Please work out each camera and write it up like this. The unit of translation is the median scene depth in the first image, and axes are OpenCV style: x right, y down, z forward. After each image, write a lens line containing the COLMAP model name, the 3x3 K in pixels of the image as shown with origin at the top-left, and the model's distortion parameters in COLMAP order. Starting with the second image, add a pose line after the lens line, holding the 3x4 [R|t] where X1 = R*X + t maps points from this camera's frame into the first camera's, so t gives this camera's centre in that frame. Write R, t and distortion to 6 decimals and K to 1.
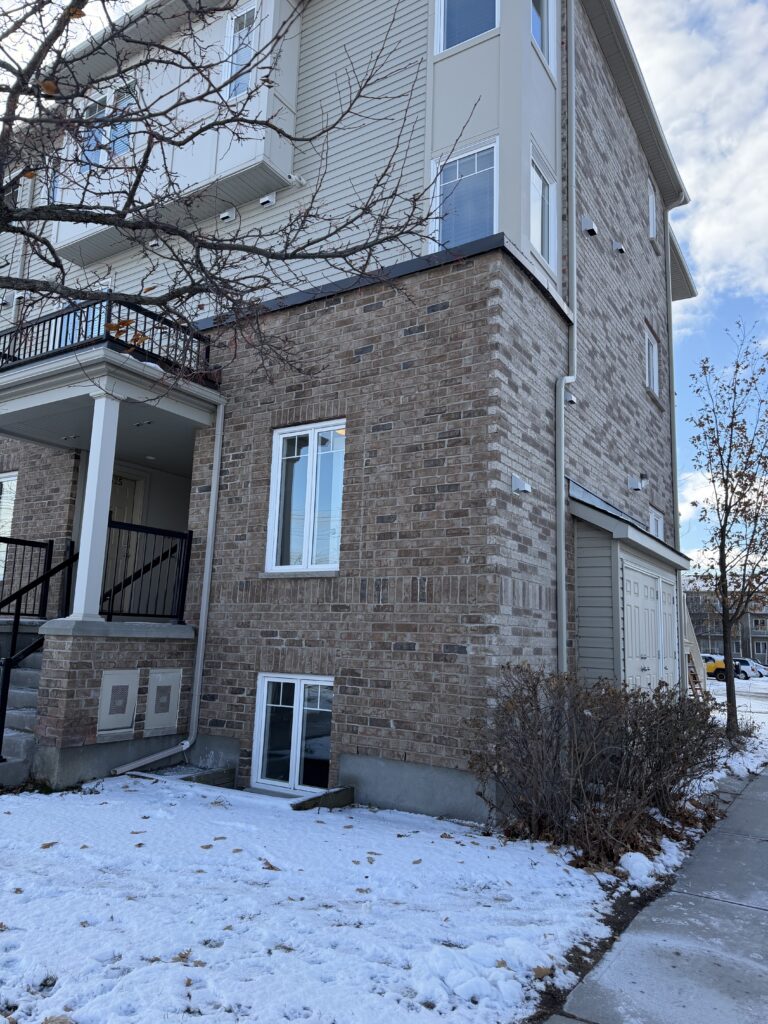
lens RADIAL K [[717.4, 0, 386.6], [0, 717.4, 513.2], [0, 0, 1]] dist [0.058612, -0.070375]
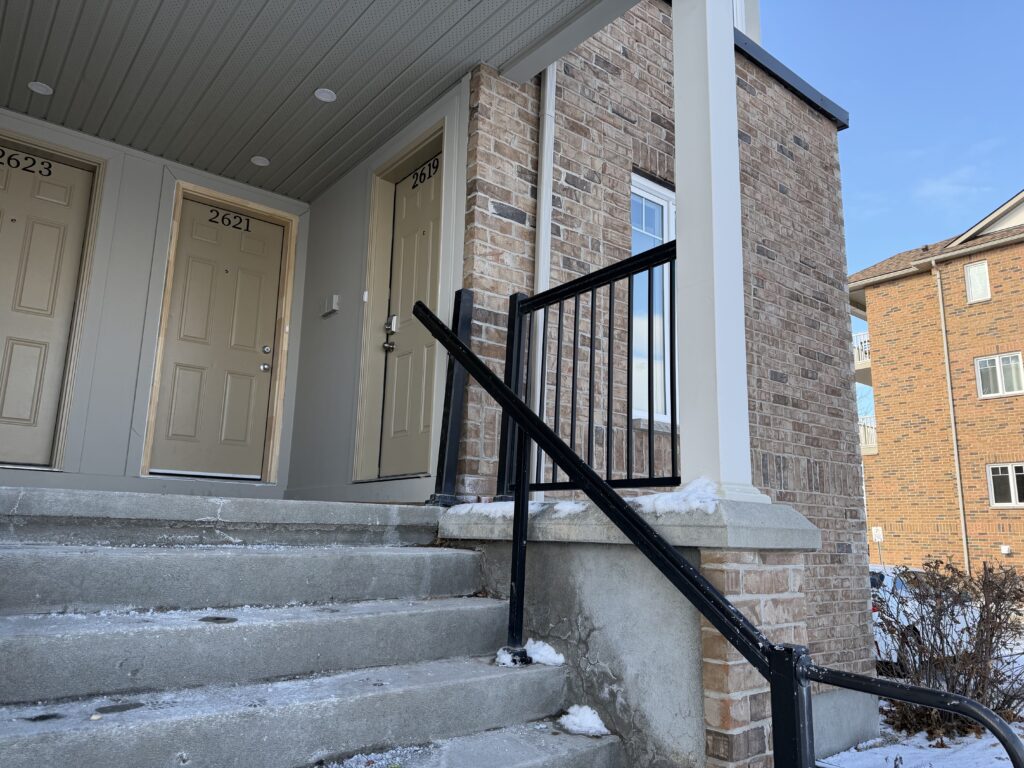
lens RADIAL K [[717.4, 0, 507.3], [0, 717.4, 393.2], [0, 0, 1]] dist [0.058612, -0.070375]
pose [[0.336083, 0.155592, 0.928892, -0.803237], [-0.179985, 0.978694, -0.098814, 0.151967], [-0.924475, -0.133977, 0.356926, 0.997495]]
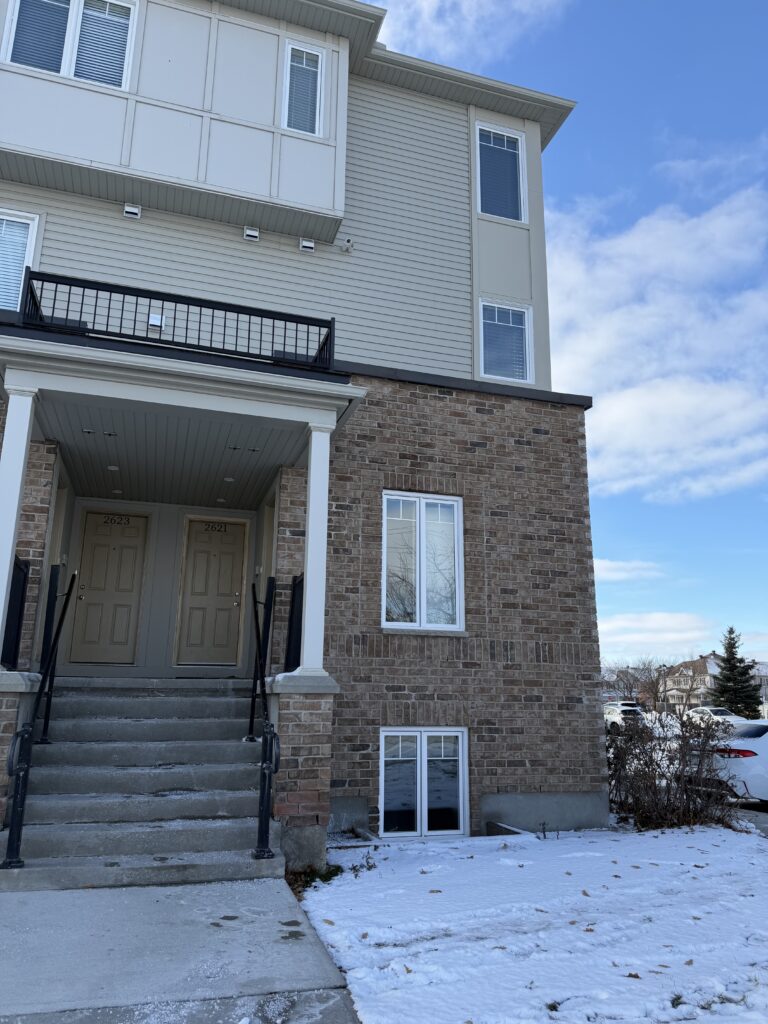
lens RADIAL K [[717.4, 0, 376.7], [0, 717.4, 504.6], [0, 0, 1]] dist [0.058612, -0.070375]
pose [[0.661032, 0.169997, 0.730847, -1.070265], [-0.123250, 0.985368, -0.117724, 0.034417], [-0.740166, -0.012258, 0.672312, 0.351687]]
